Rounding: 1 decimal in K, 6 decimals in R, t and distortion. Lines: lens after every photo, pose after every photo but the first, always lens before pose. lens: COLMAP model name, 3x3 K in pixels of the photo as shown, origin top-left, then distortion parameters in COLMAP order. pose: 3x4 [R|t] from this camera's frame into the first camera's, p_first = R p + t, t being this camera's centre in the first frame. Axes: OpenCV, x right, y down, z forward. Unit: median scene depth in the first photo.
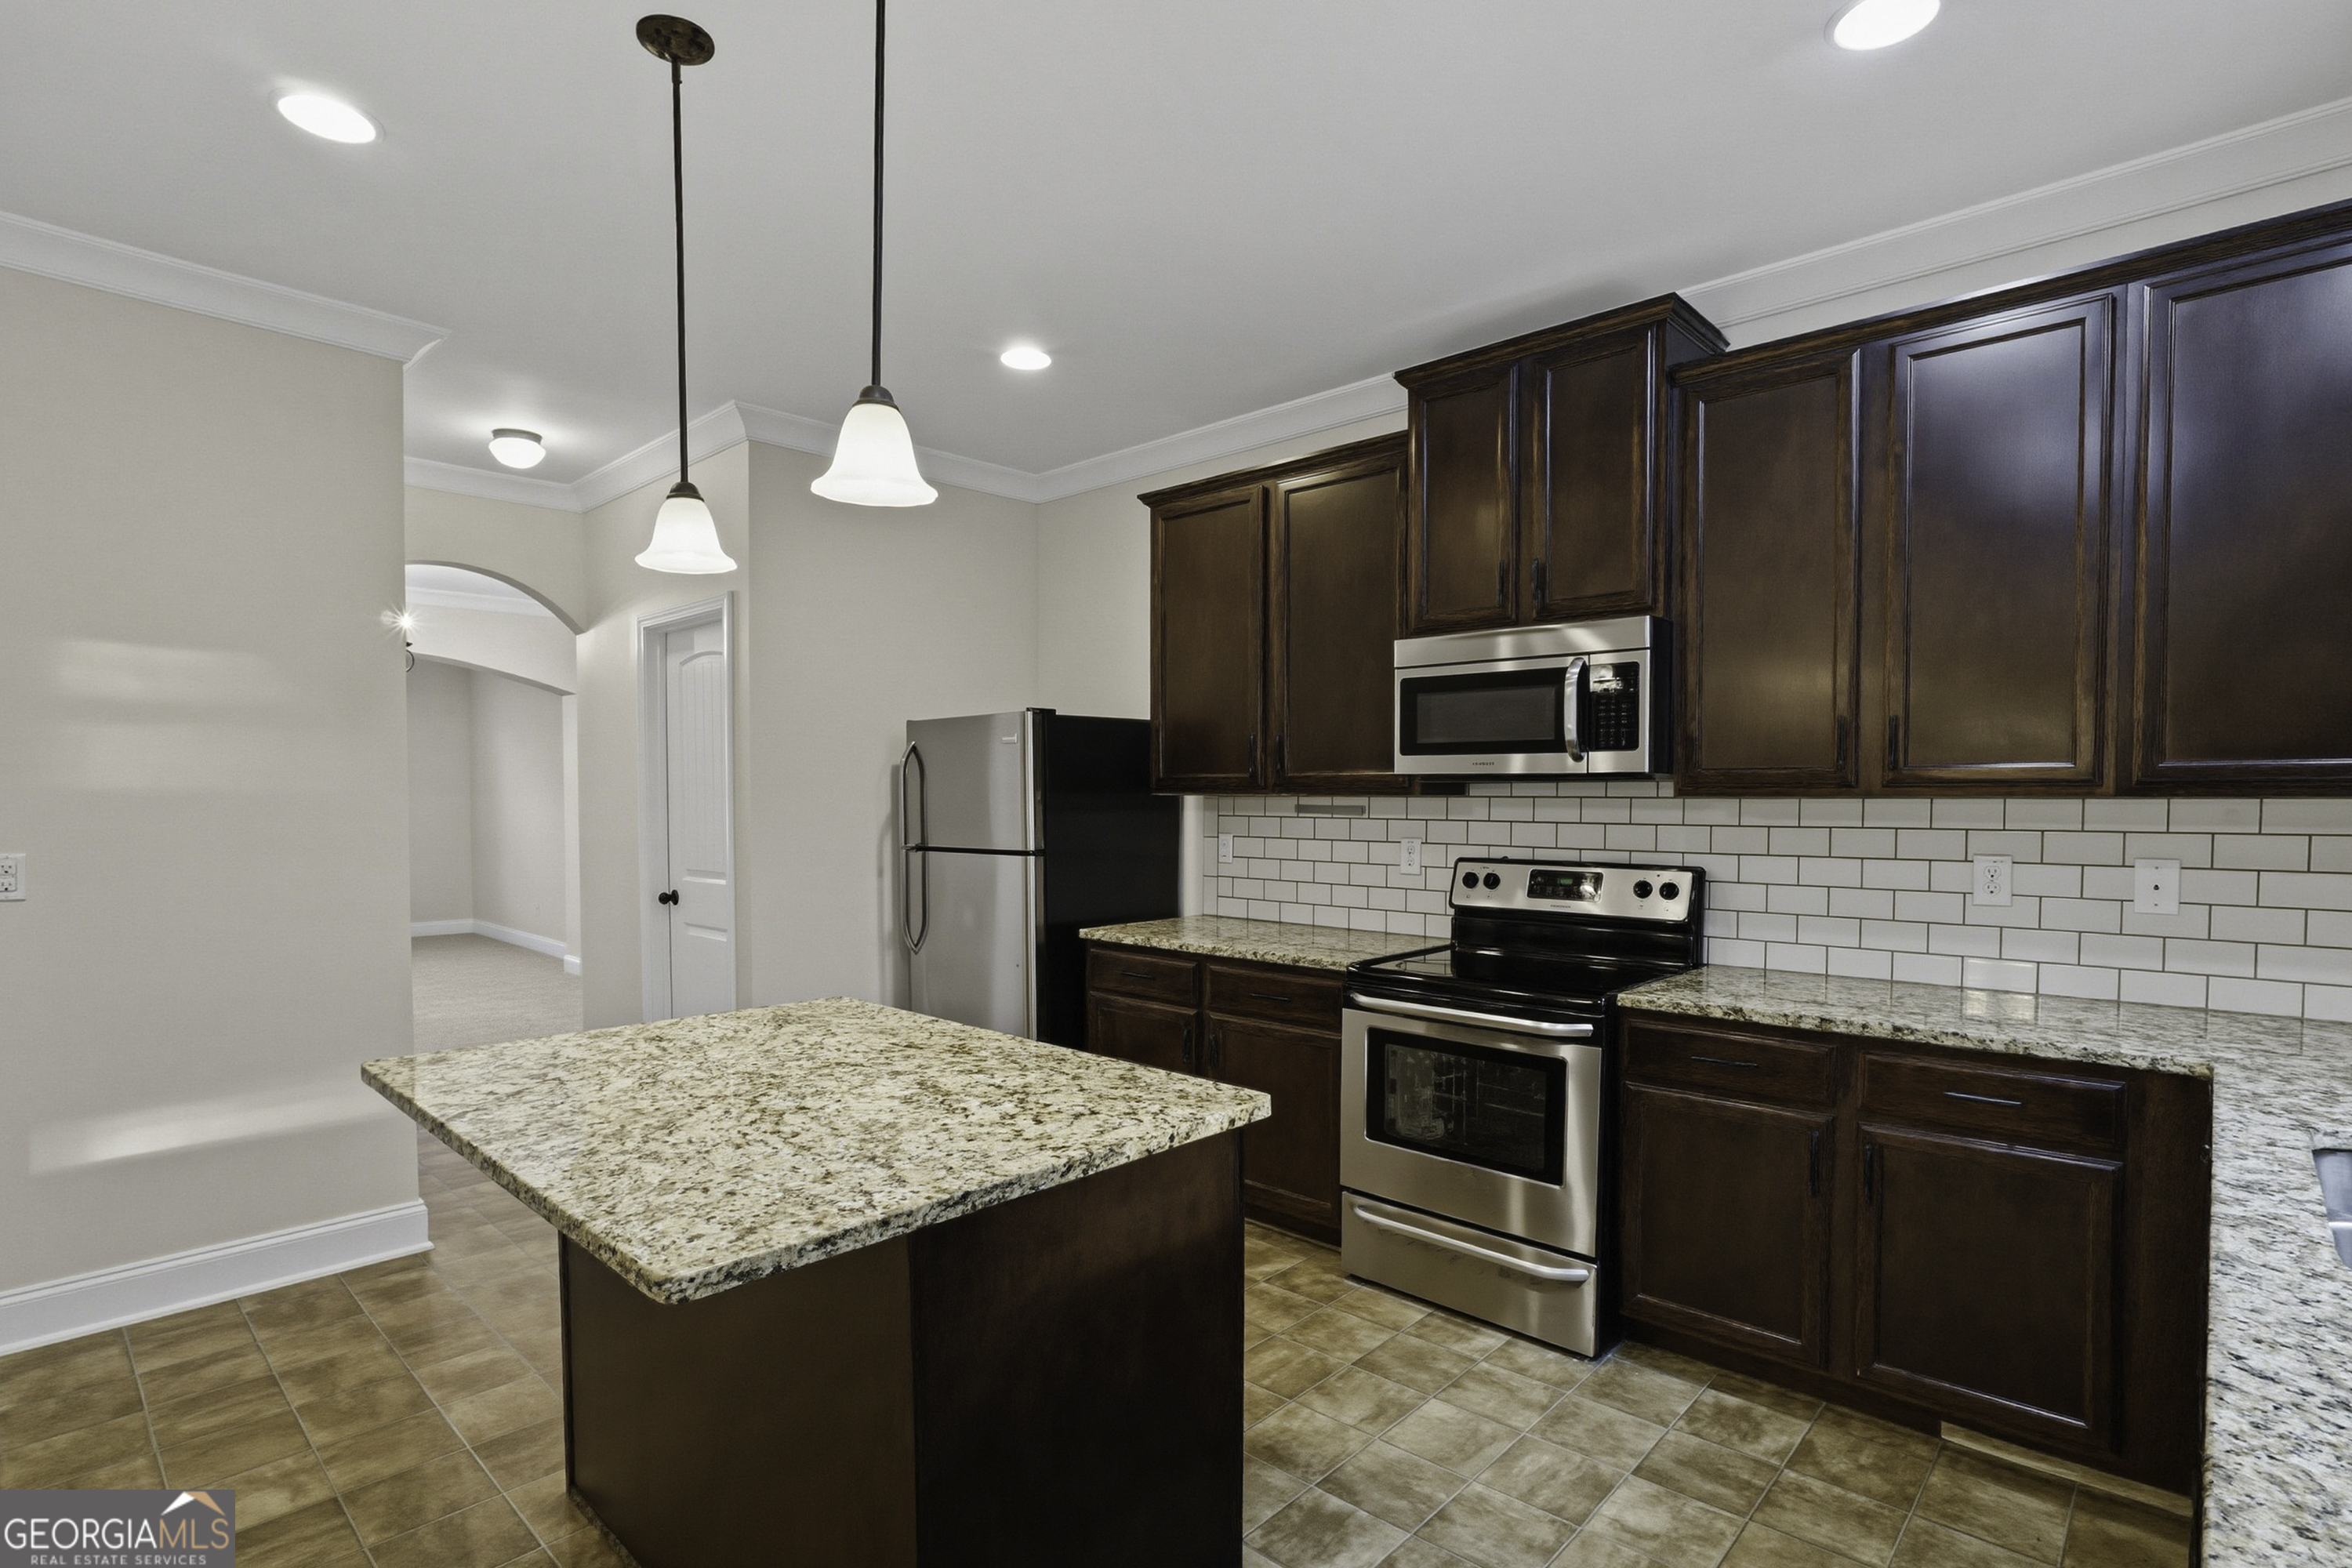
lens RADIAL K [[1146.2, 0, 1203.2], [0, 1146.2, 811.8], [0, 0, 1]] dist [-0.031484, 0.000884]
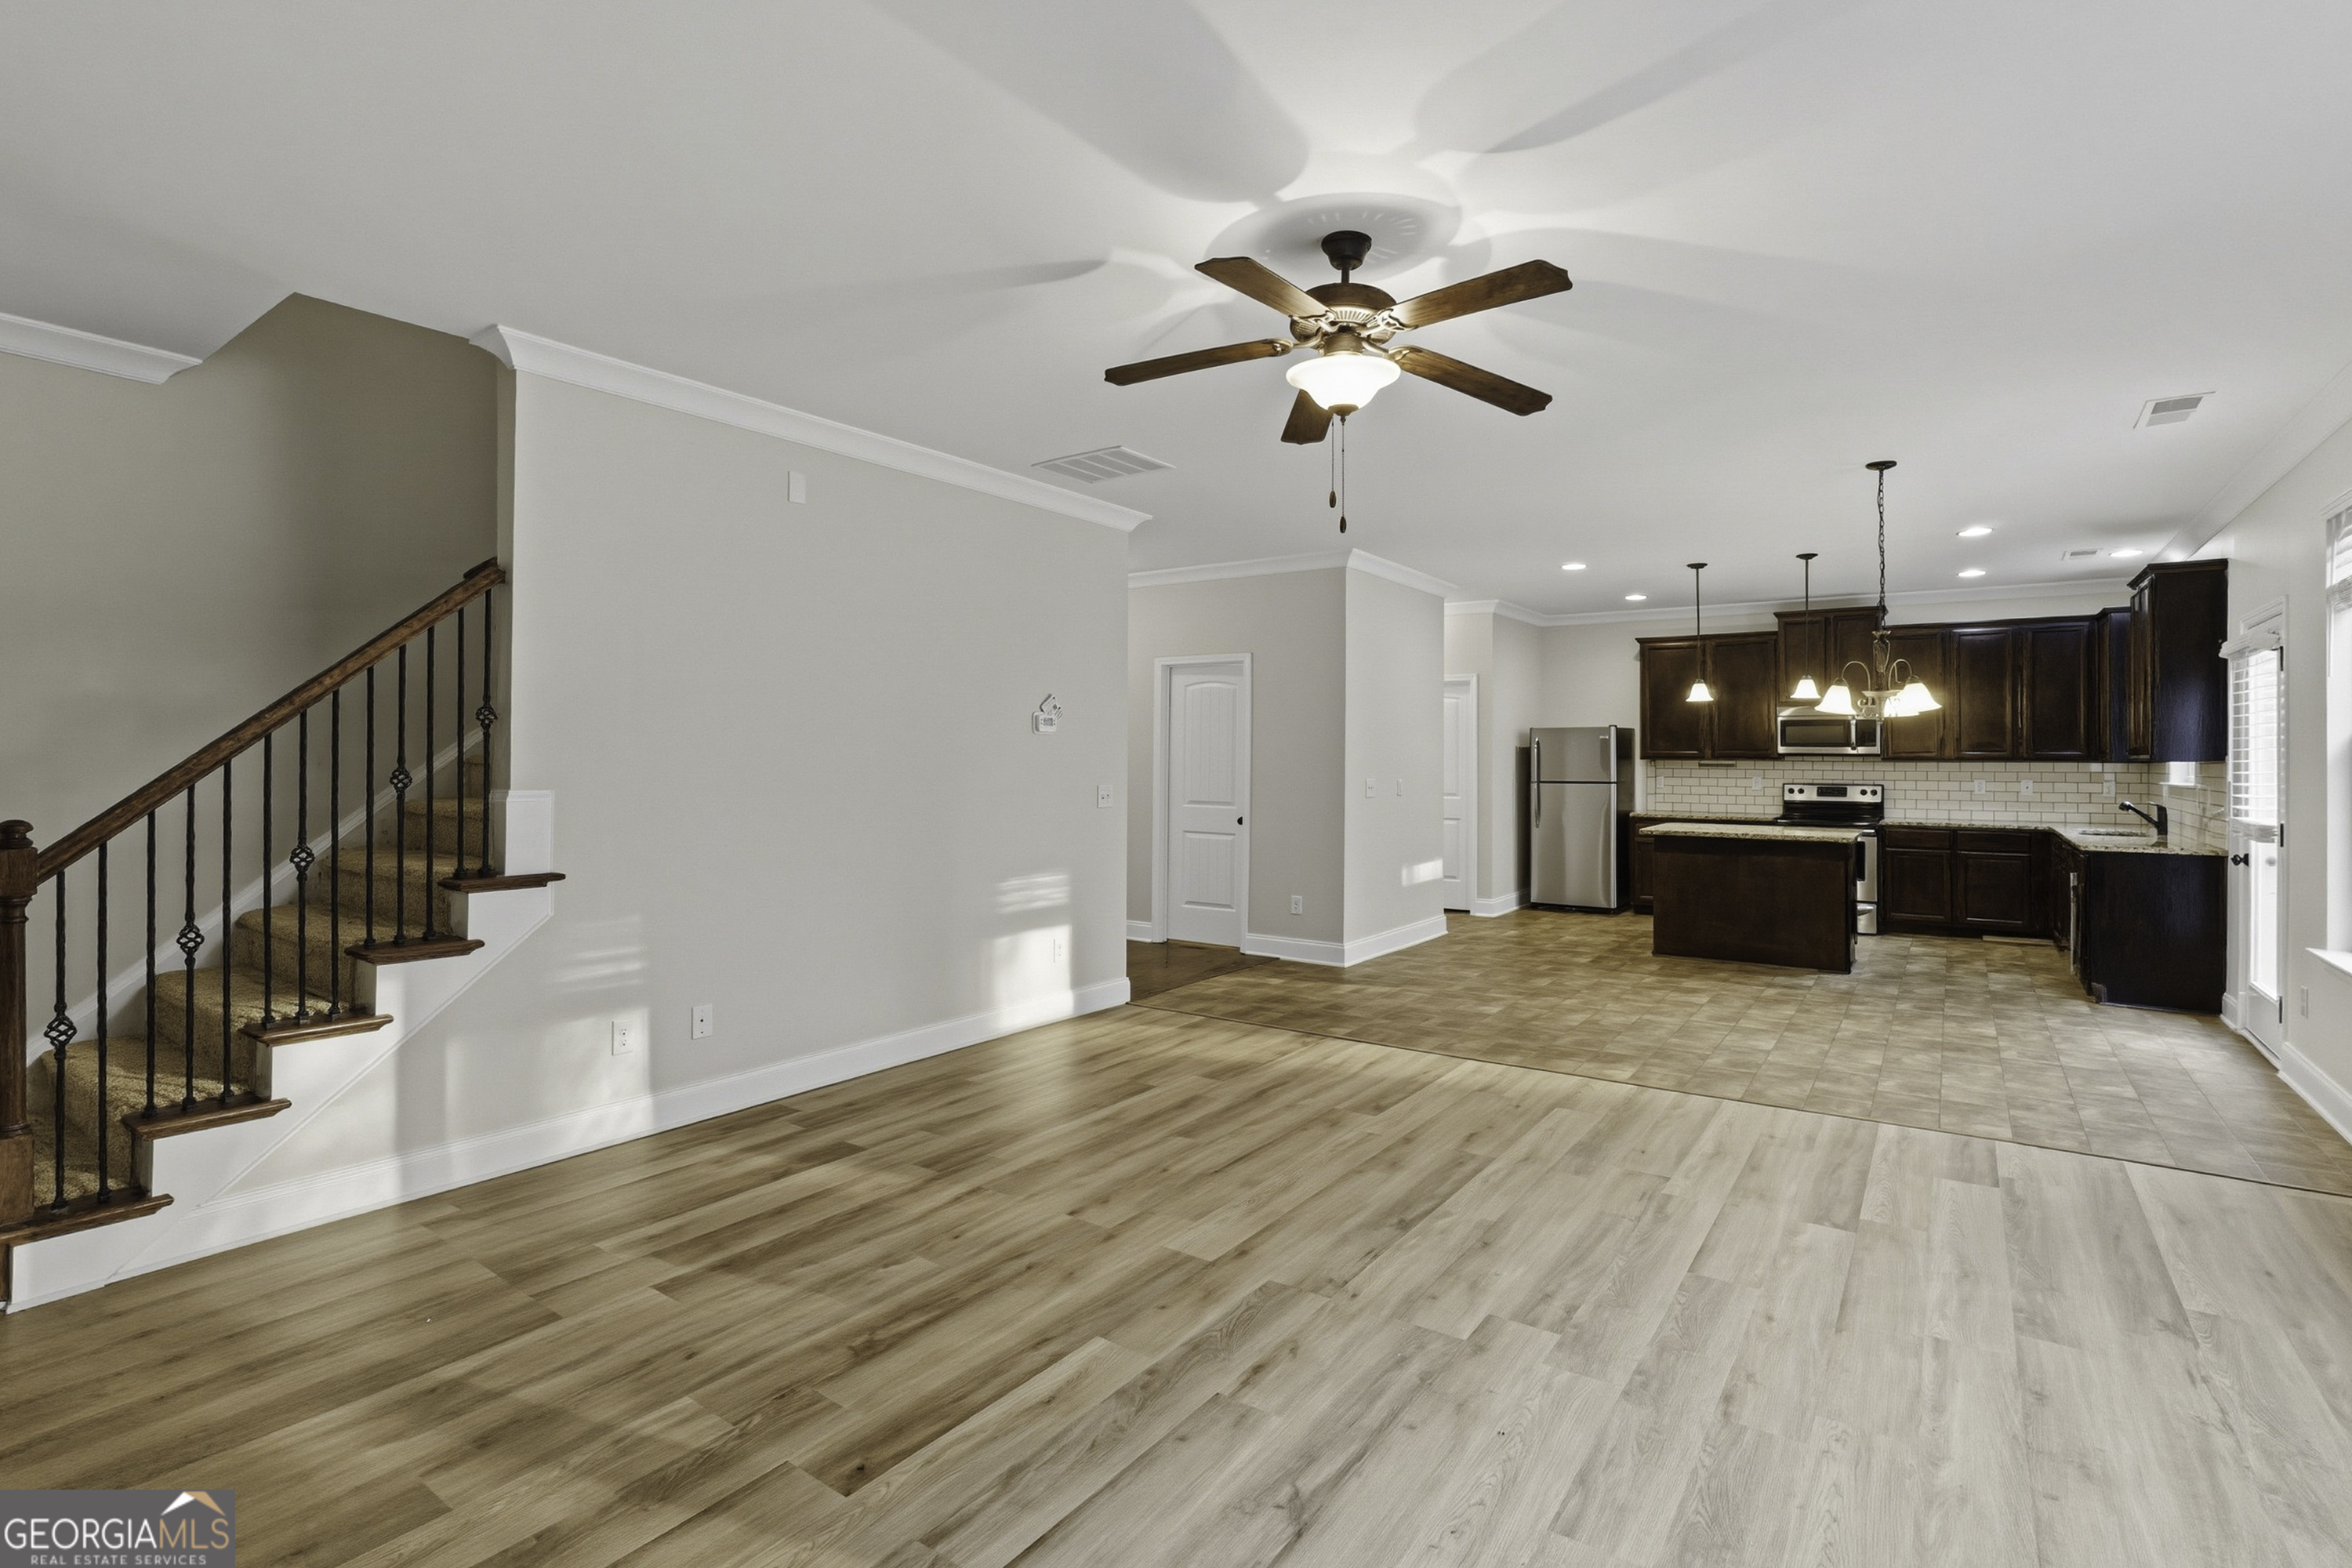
lens RADIAL K [[1107.8, 0, 1190.9], [0, 1107.8, 754.6], [0, 0, 1]] dist [-0.048603, 0.012794]
pose [[0.992097, 0.002353, 0.125452, -2.525132], [-0.000019, 0.999827, -0.018603, 0.033593], [-0.125474, 0.018454, 0.991925, -2.359563]]
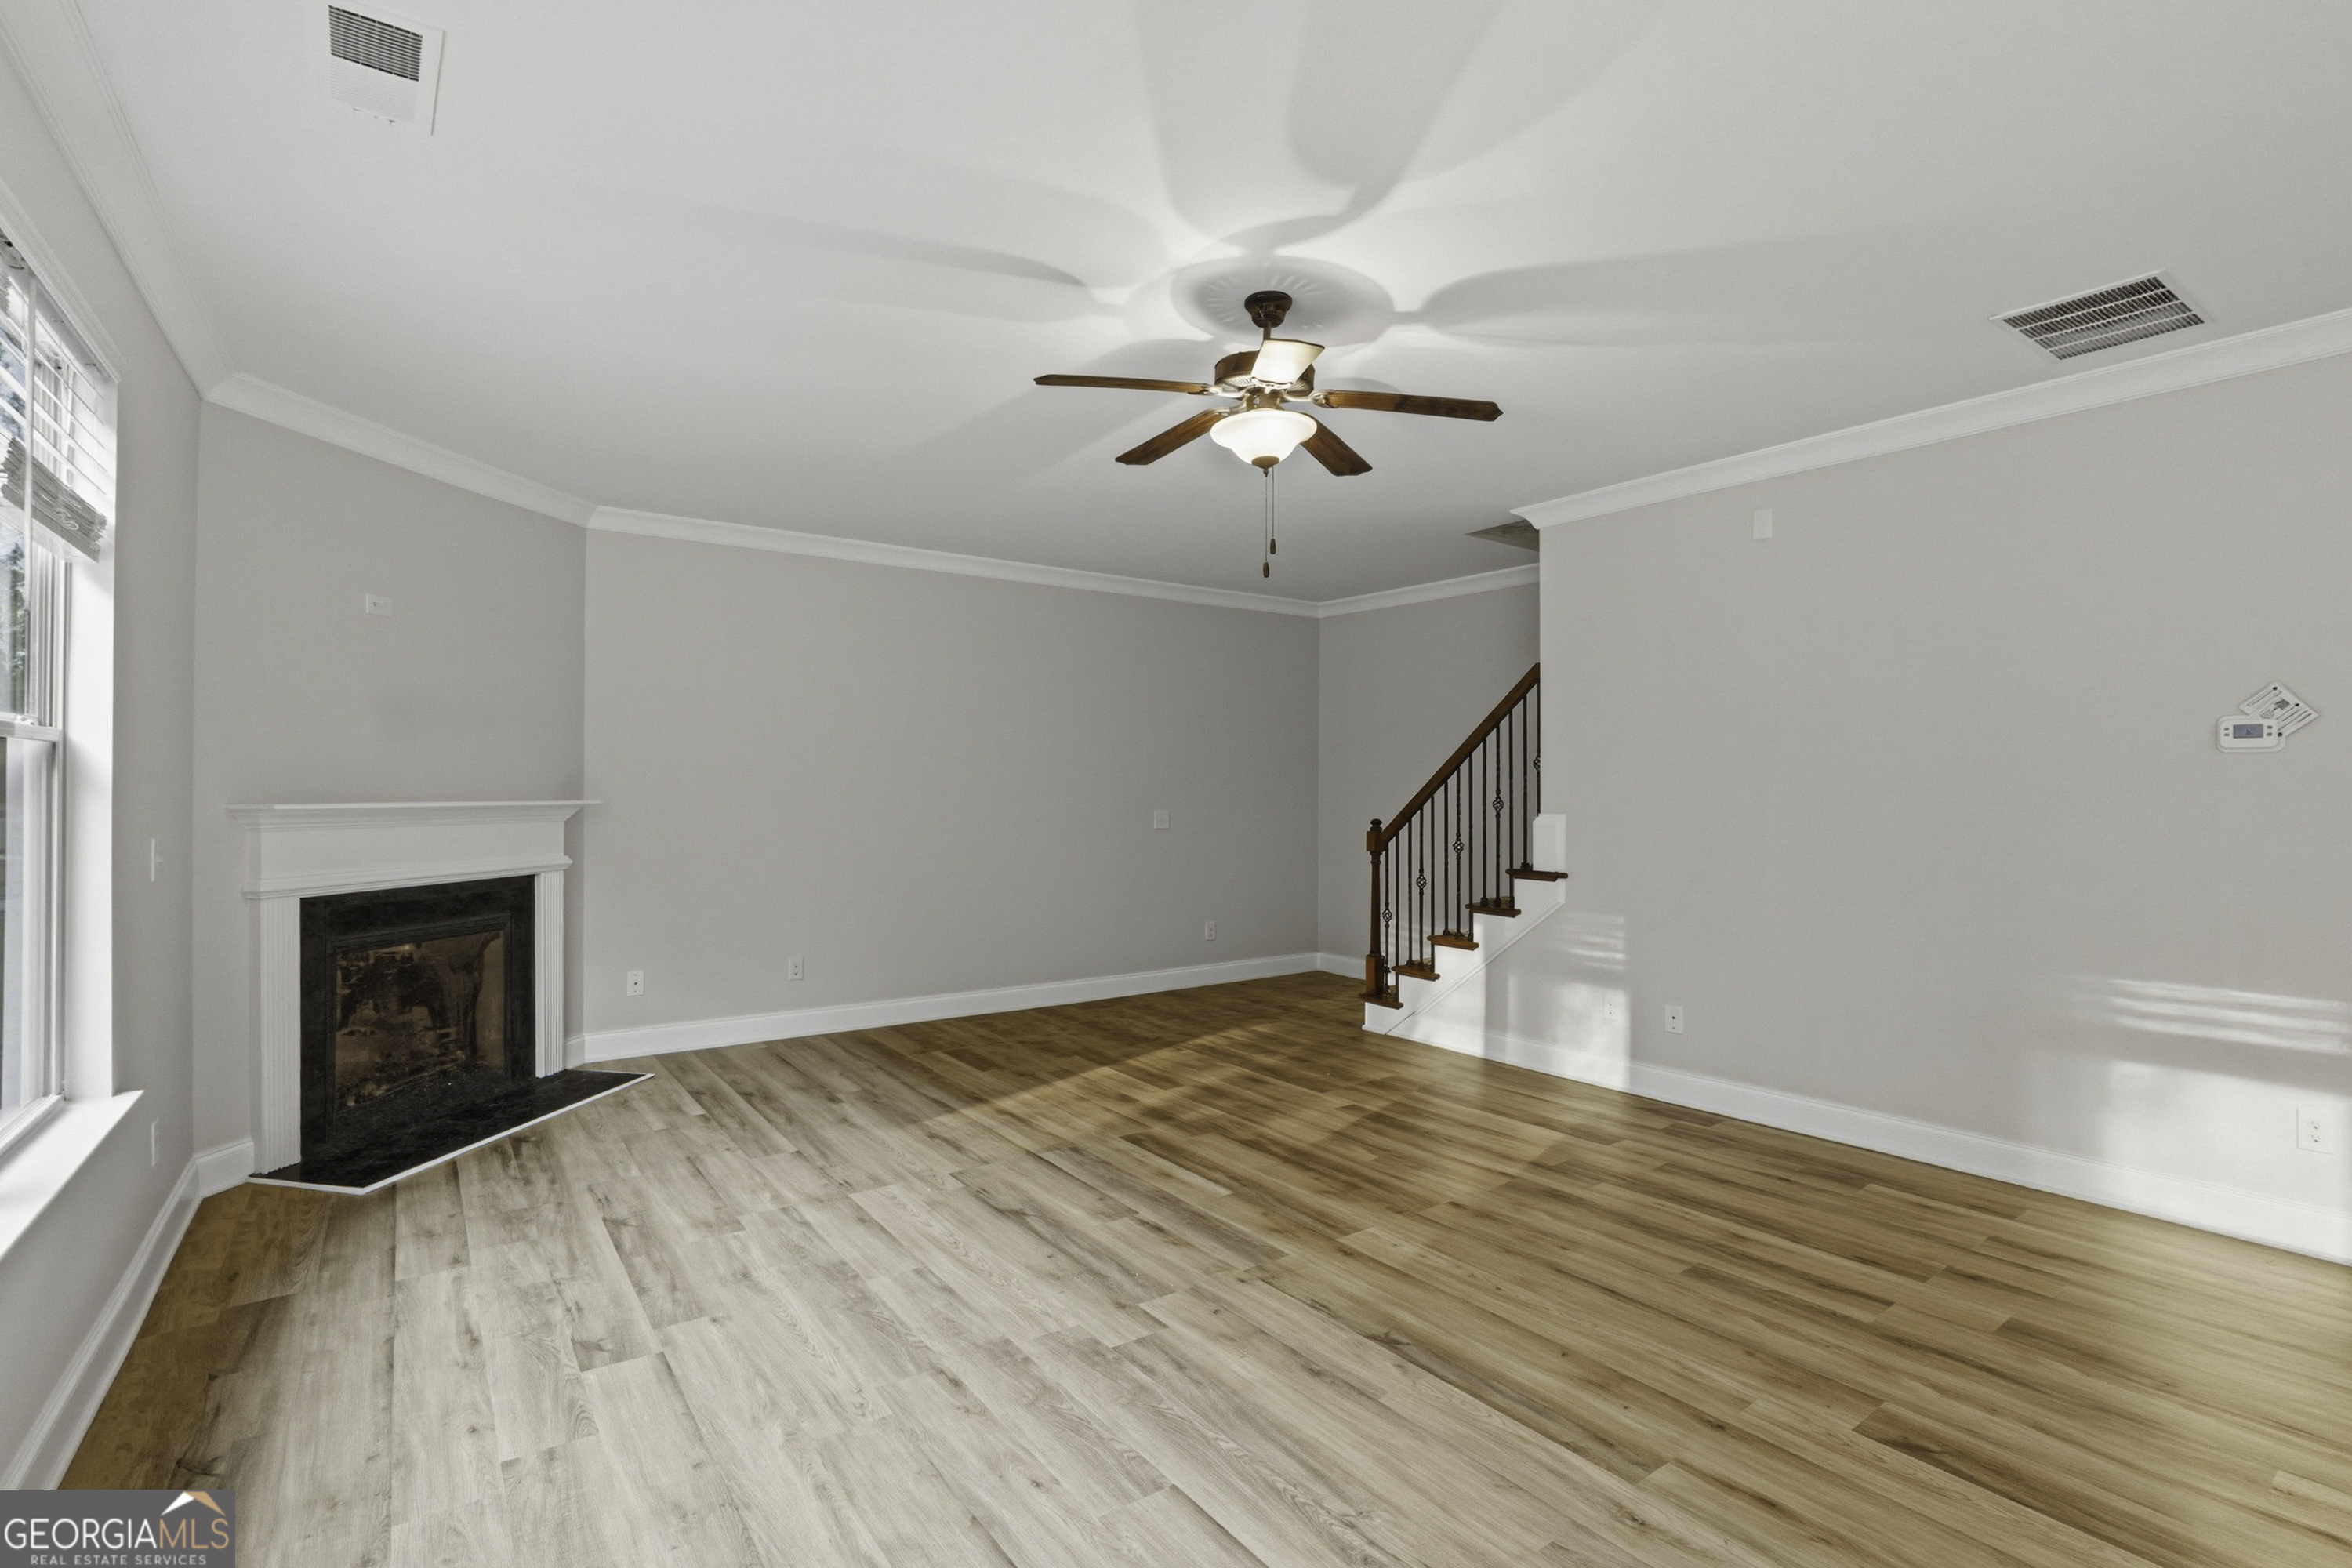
lens RADIAL K [[1107.8, 0, 1186.5], [0, 1107.8, 795.2], [0, 0, 1]] dist [-0.048603, 0.012794]
pose [[-0.202861, 0.001192, -0.979207, -0.761311], [-0.017784, 0.999830, 0.004902, 0.017114], [0.979046, 0.018409, -0.202805, -0.876458]]
